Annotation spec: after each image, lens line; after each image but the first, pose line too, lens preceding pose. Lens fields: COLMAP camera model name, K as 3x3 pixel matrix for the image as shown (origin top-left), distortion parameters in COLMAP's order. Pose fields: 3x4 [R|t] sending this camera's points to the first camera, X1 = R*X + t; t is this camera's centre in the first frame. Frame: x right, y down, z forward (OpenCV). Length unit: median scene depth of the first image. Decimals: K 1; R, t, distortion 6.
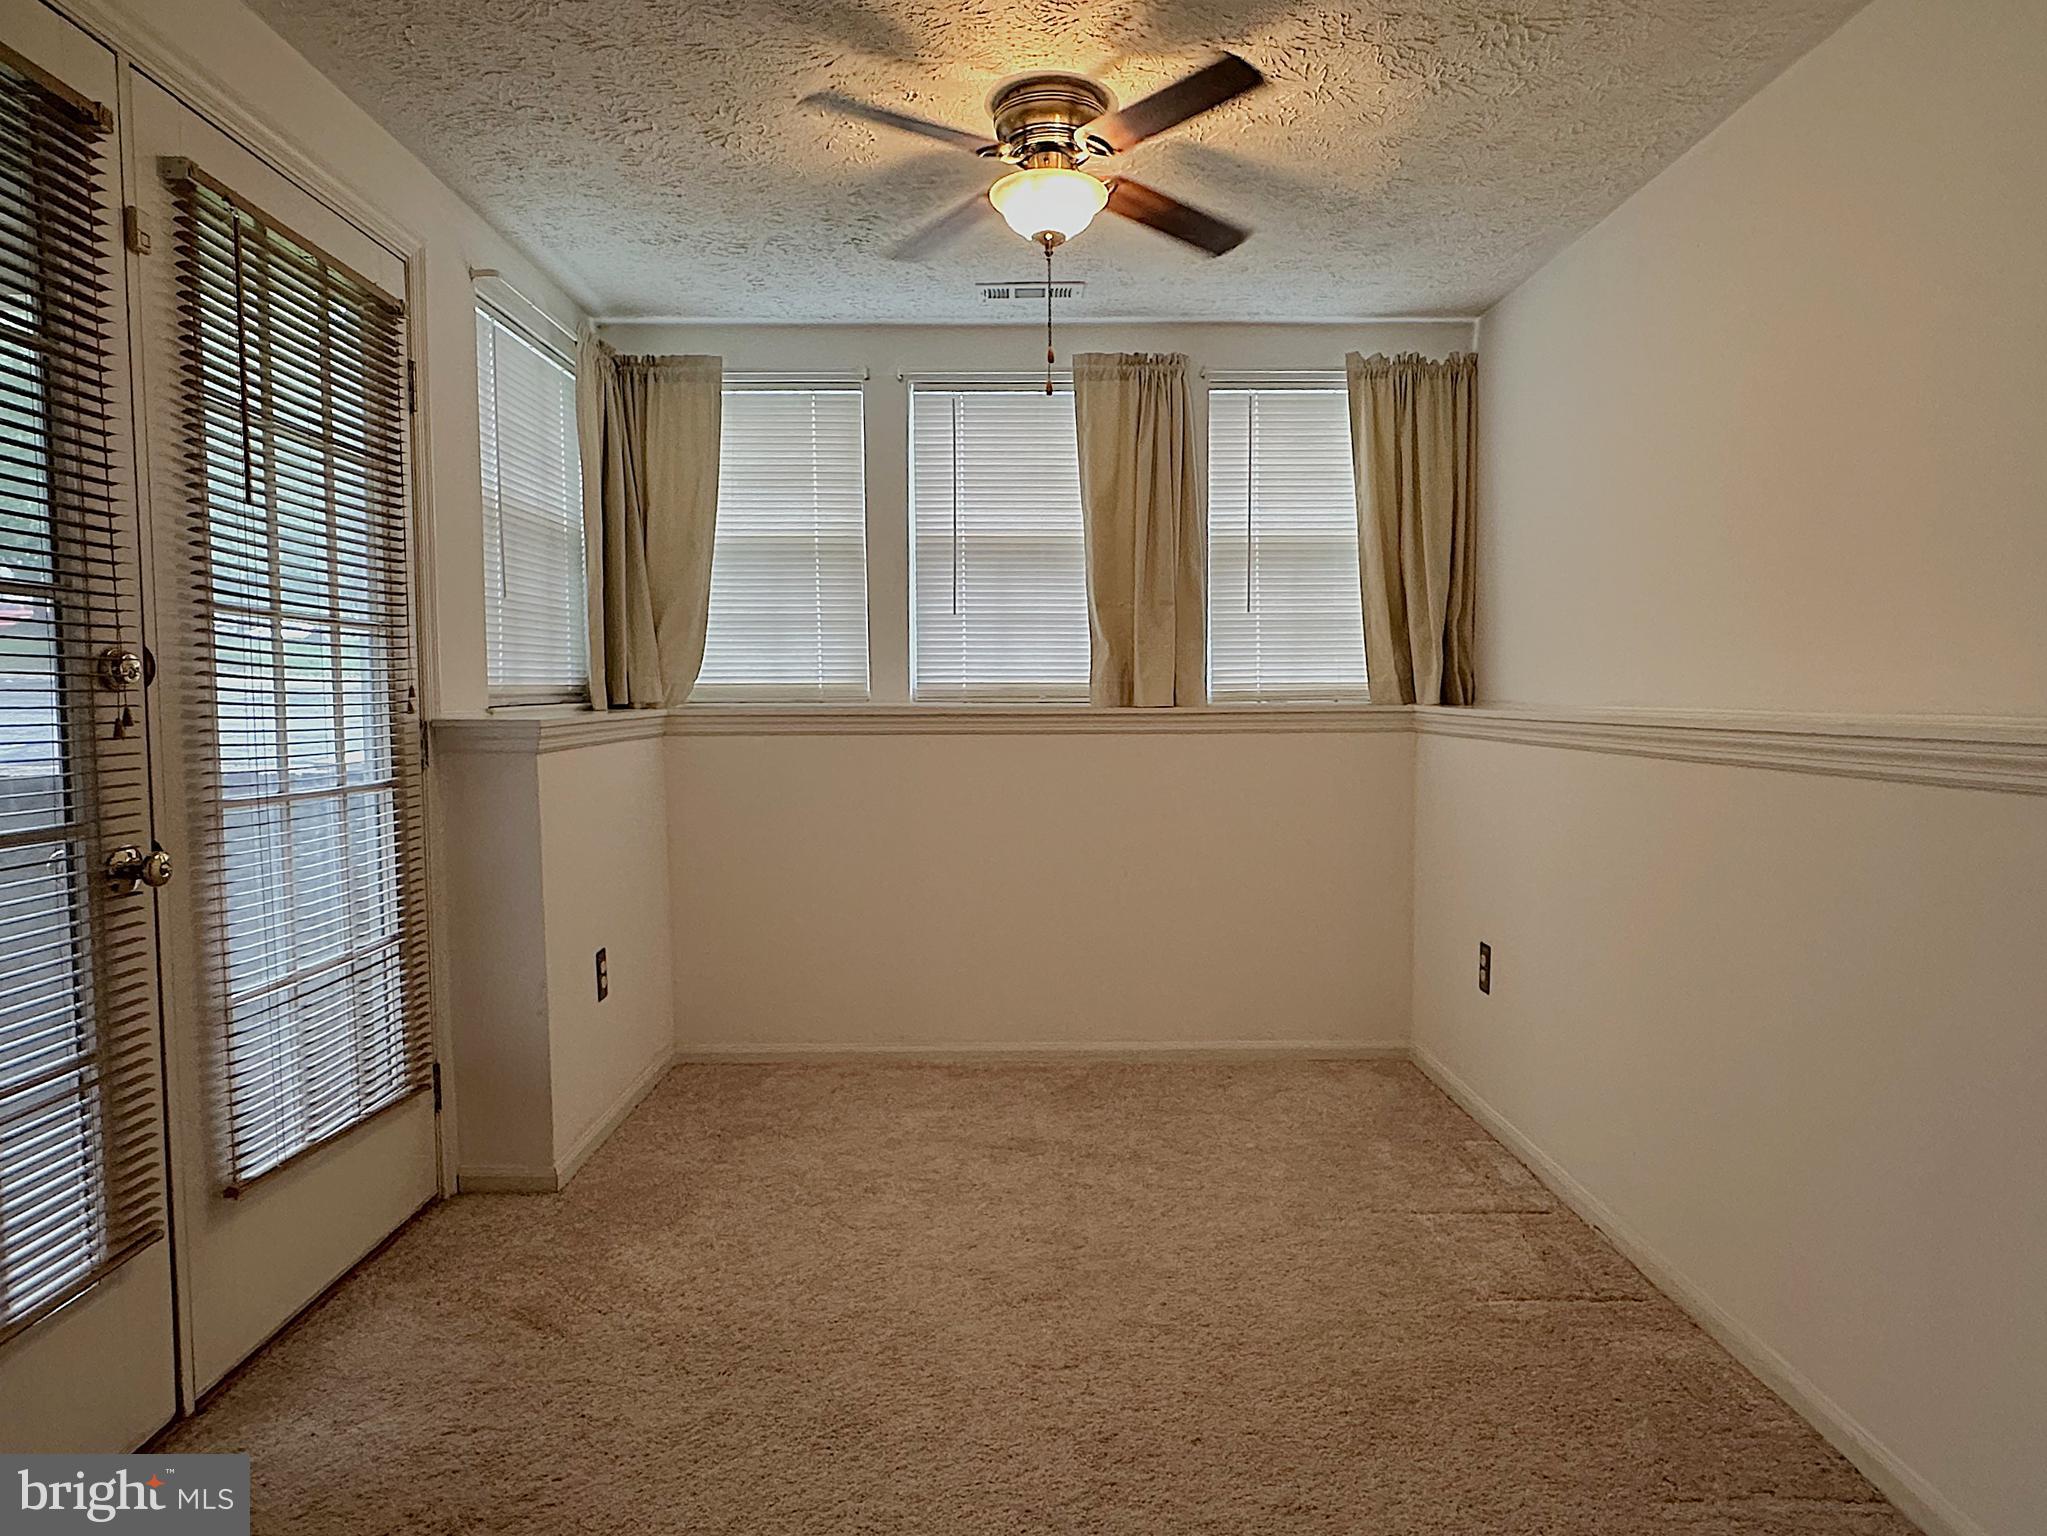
lens RADIAL K [[1217.0, 0, 1023.4], [0, 1217.0, 778.0], [0, 0, 1]] dist [0.000105, 0.000781]
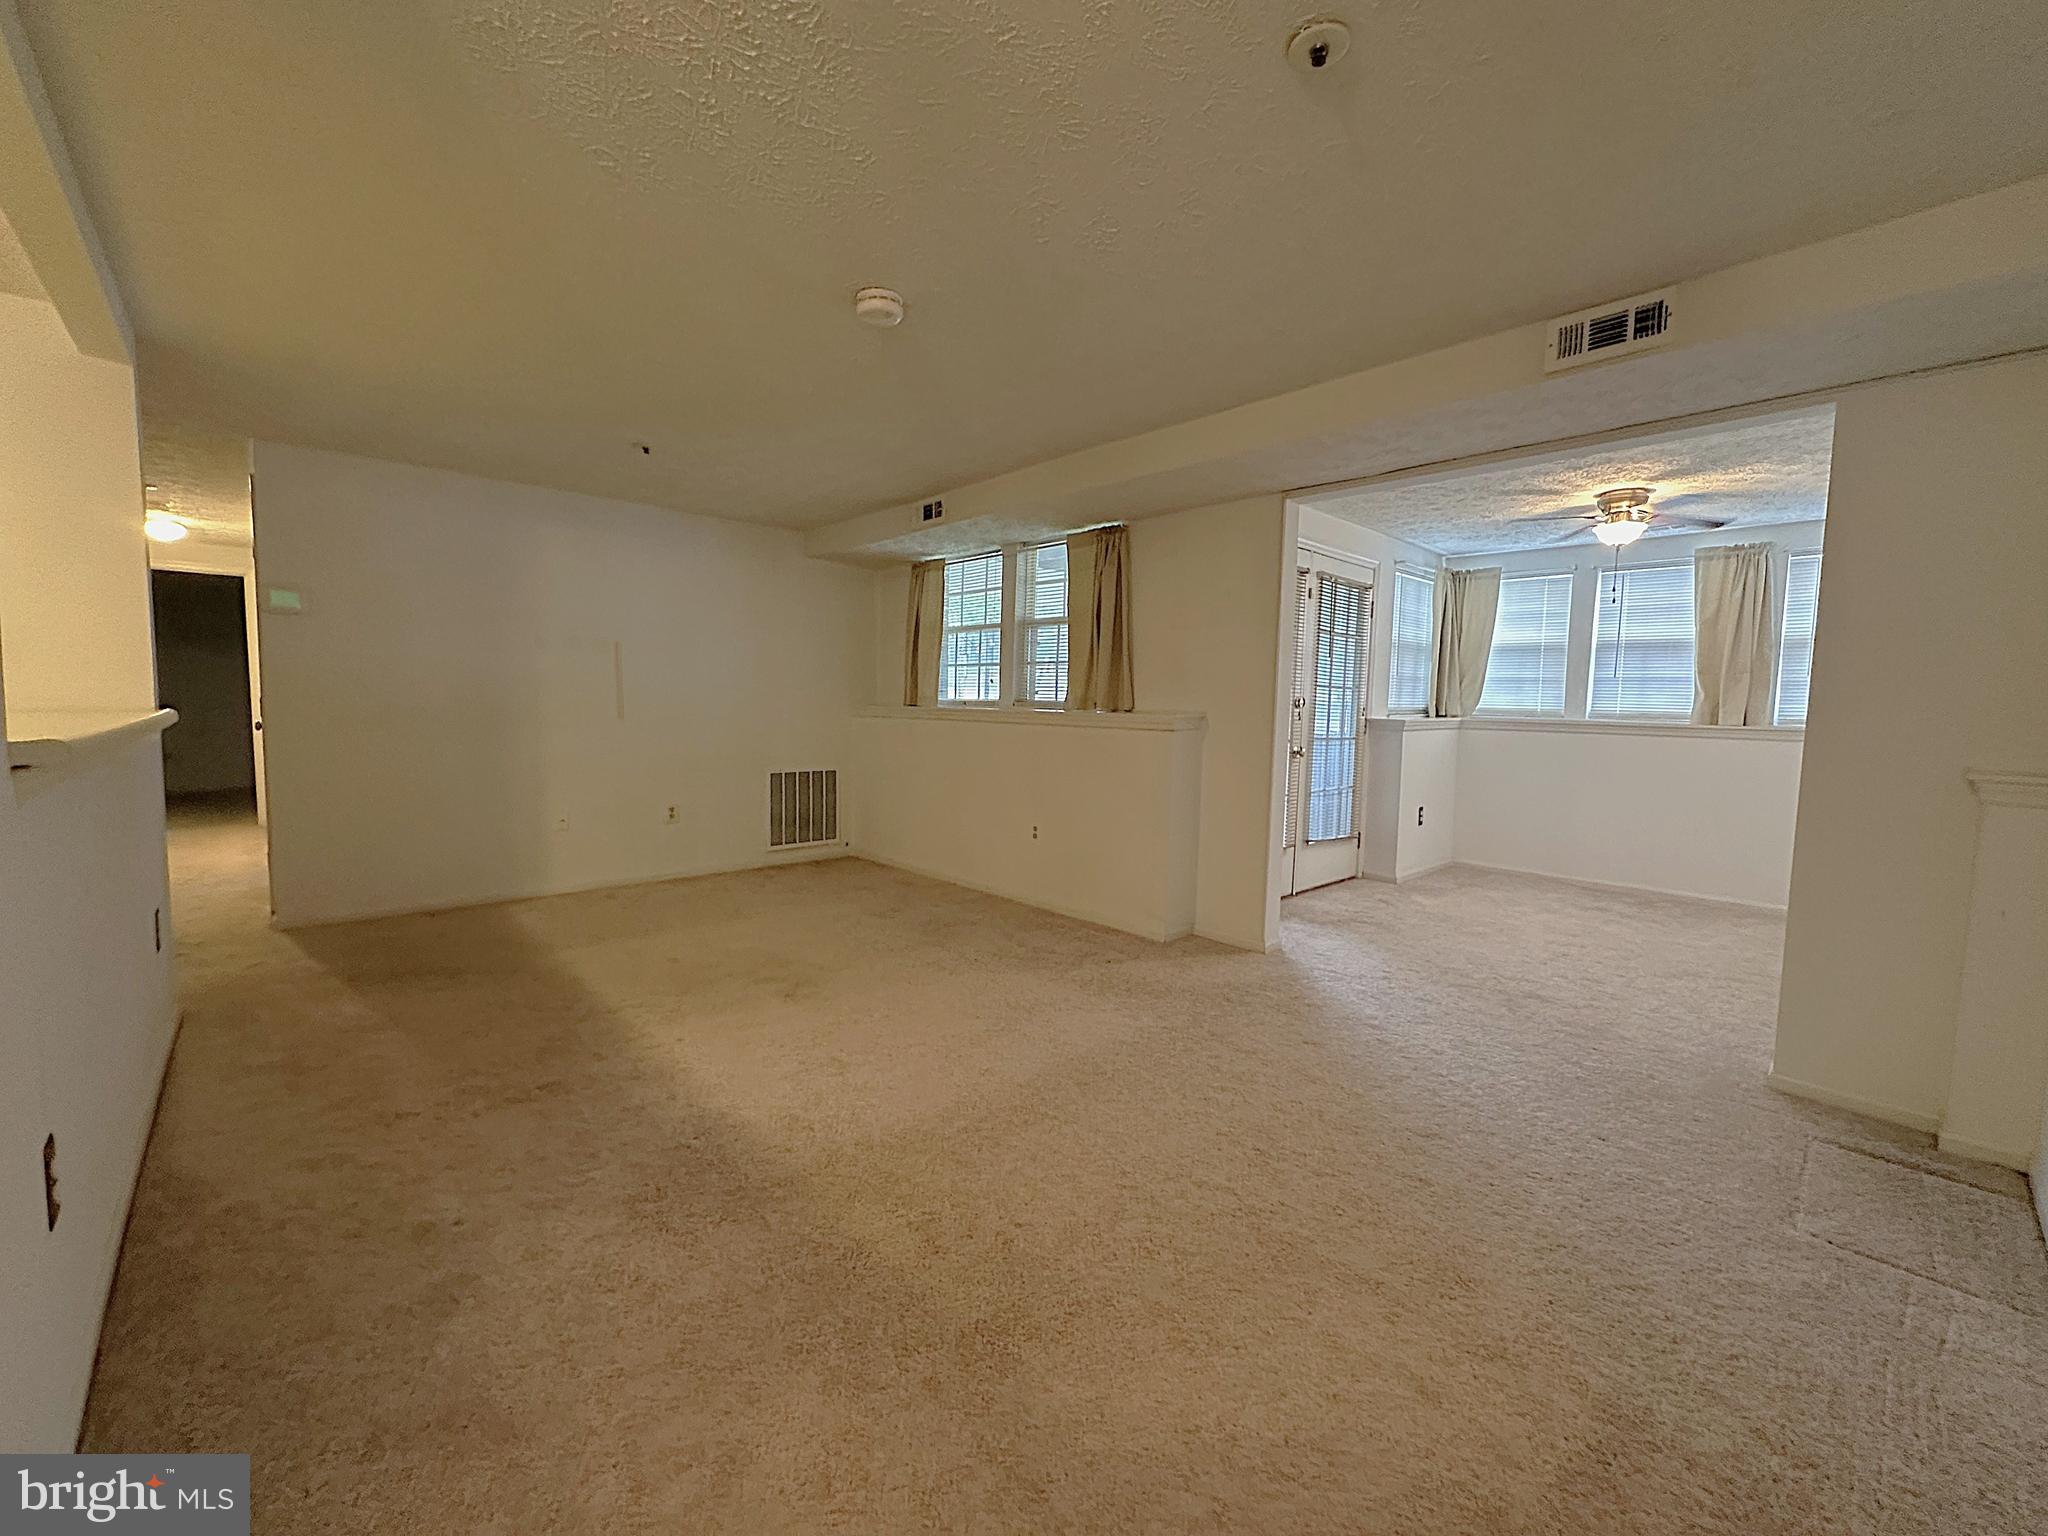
lens RADIAL K [[818.6, 0, 1017.1], [0, 818.6, 773.7], [0, 0, 1]] dist [-0.005833, 0.000846]
pose [[0.675235, 0.086622, -0.732499, 0.302158], [-0.069814, 0.996128, 0.053441, 0.027287], [0.734292, 0.015053, 0.678667, -0.725444]]
